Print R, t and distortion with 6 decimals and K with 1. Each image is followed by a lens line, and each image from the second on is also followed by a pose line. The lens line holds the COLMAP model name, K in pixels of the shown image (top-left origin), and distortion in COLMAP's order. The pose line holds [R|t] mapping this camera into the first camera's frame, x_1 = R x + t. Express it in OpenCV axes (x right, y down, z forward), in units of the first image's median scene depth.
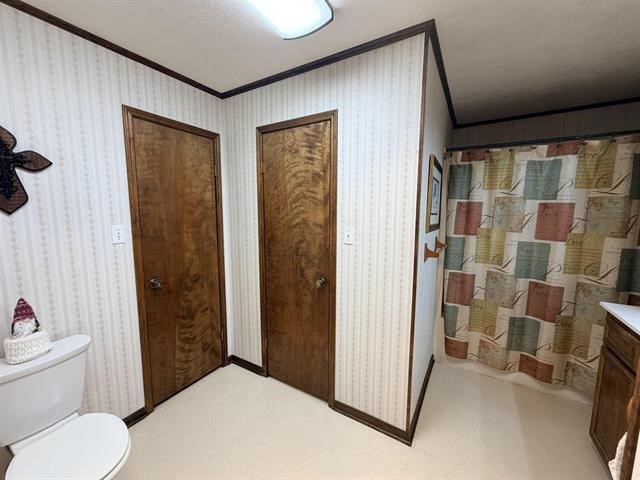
lens RADIAL K [[254.6, 0, 315.6], [0, 254.6, 240.2], [0, 0, 1]] dist [0.003725, -0.000785]
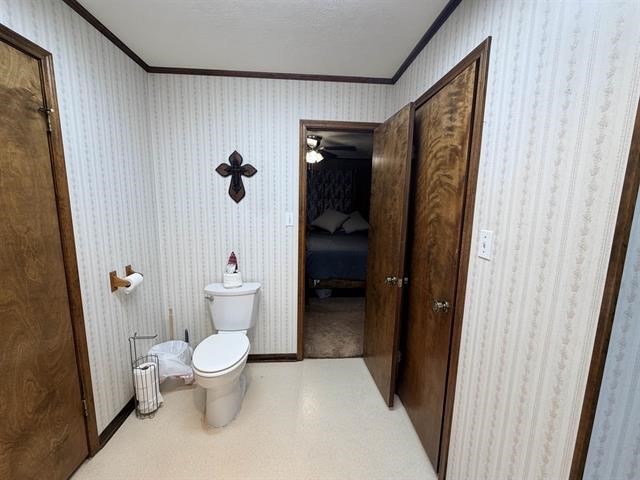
lens RADIAL K [[254.6, 0, 317.9], [0, 254.6, 240.3], [0, 0, 1]] dist [0.003725, -0.000785]
pose [[0.574815, 0.126400, -0.808462, 0.374382], [-0.113397, 0.990769, 0.074278, -0.026915], [0.810388, 0.048981, 0.583843, 0.310129]]
